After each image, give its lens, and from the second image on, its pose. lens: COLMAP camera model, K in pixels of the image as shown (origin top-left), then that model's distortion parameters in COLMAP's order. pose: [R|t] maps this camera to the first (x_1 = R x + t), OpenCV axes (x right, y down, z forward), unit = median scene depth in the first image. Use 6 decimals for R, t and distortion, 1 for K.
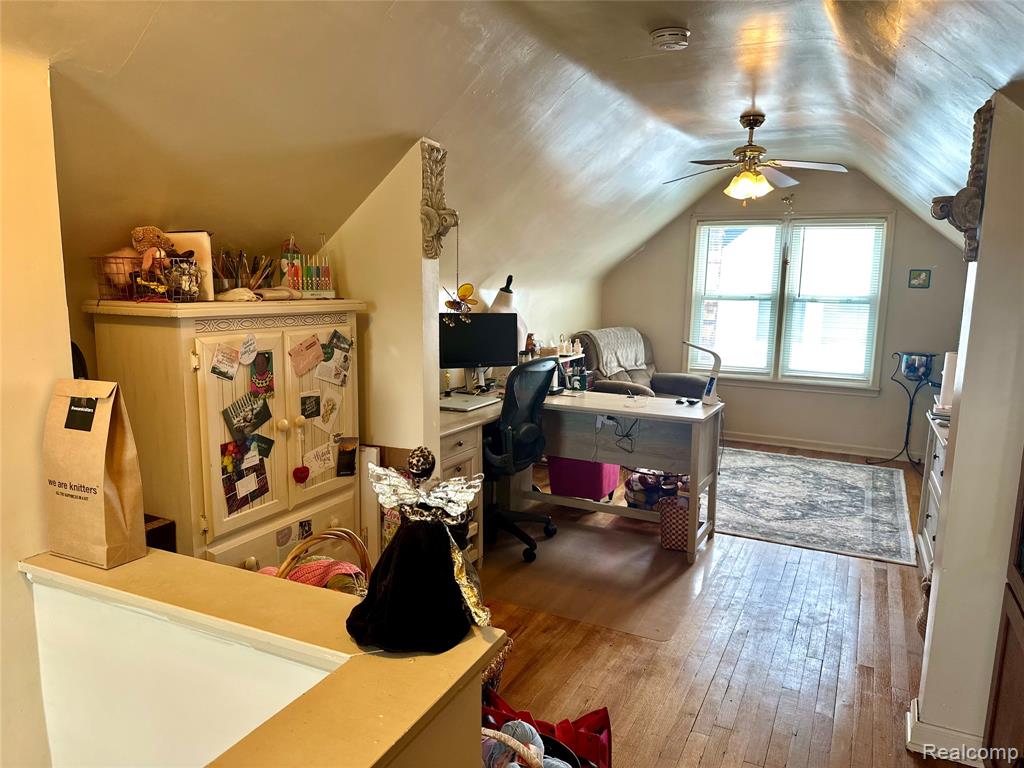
lens RADIAL K [[718.5, 0, 498.8], [0, 718.5, 389.9], [0, 0, 1]] dist [0.105284, -0.172645]
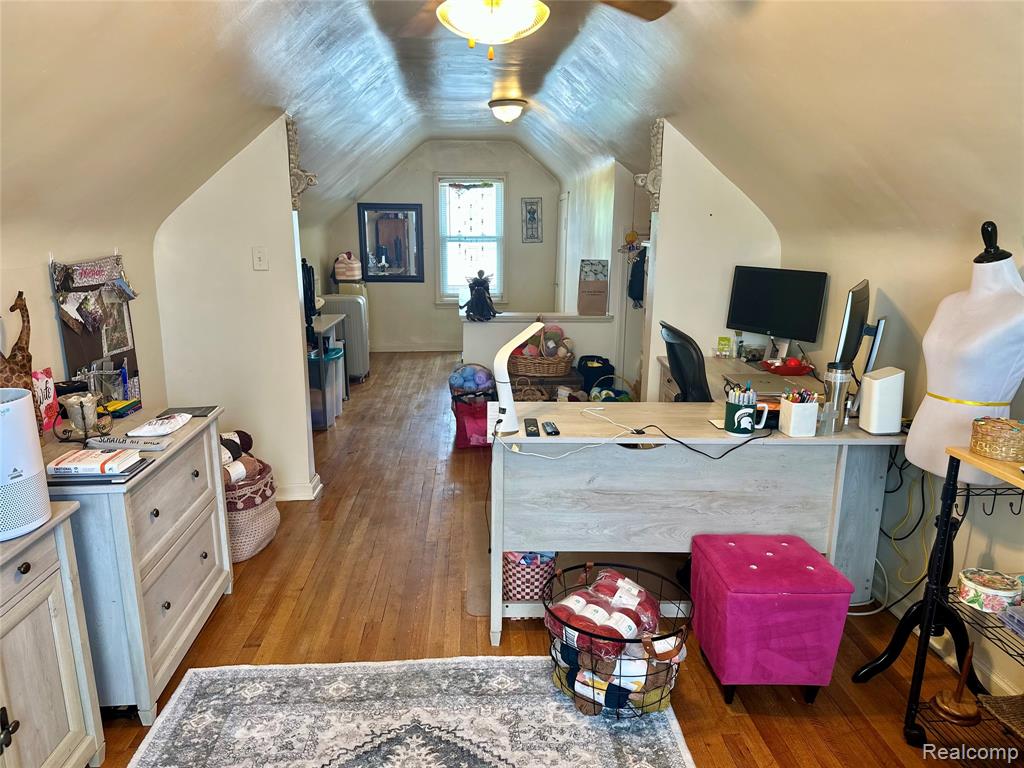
lens RADIAL K [[717.5, 0, 512.0], [0, 717.5, 384.0], [0, 0, 1]] dist [0.107534, -0.171183]
pose [[-0.862411, 0.093524, -0.497495, 0.607020], [-0.093514, 0.936436, 0.338146, -0.230926], [0.497496, 0.338144, -0.798847, 1.522963]]
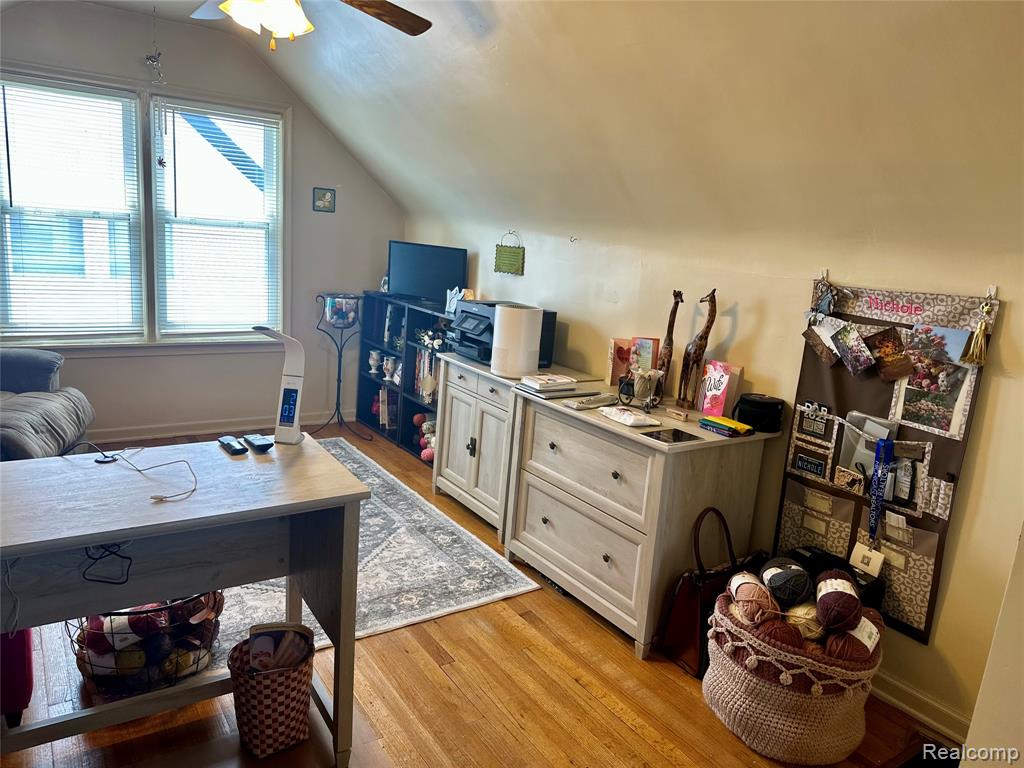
lens RADIAL K [[717.5, 0, 512.0], [0, 717.5, 384.0], [0, 0, 1]] dist [0.107534, -0.171183]
pose [[0.484084, -0.167328, 0.858874, -0.064939], [0.070238, 0.985809, 0.152469, -0.088625], [-0.872198, -0.013482, 0.488967, 0.631459]]
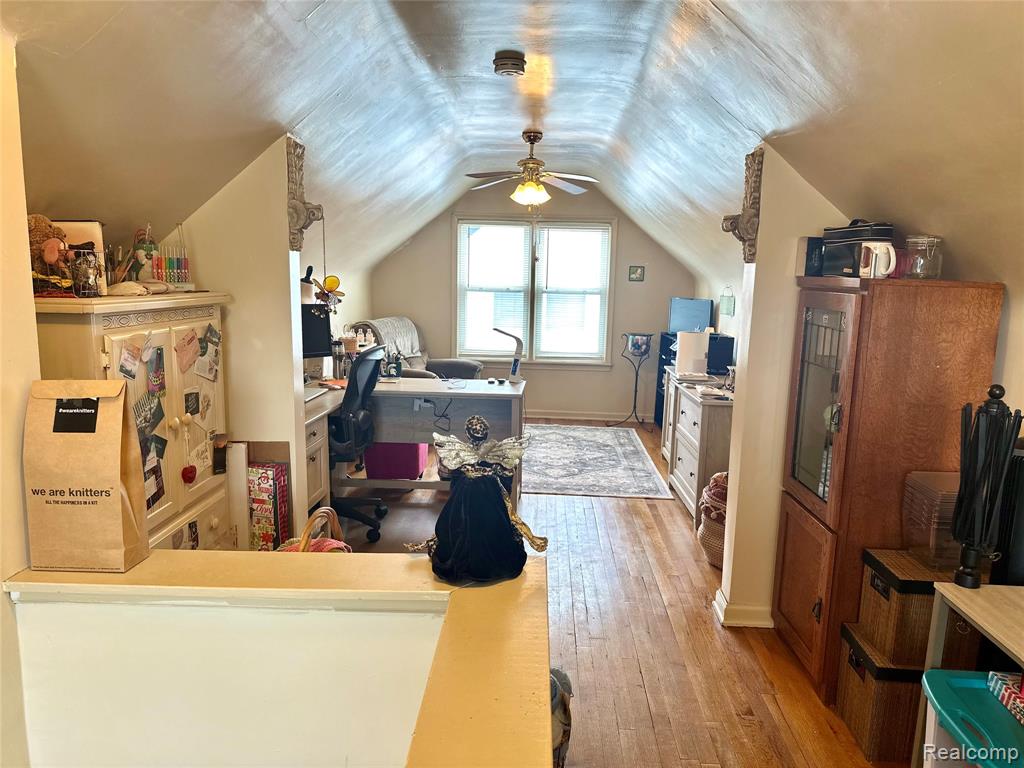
lens RADIAL K [[717.5, 0, 512.0], [0, 717.5, 384.0], [0, 0, 1]] dist [0.107534, -0.171183]
pose [[0.911476, -0.057823, 0.407268, -0.184309], [0.055784, 0.998300, 0.016892, 0.003047], [-0.407552, 0.007322, 0.913153, -0.042122]]
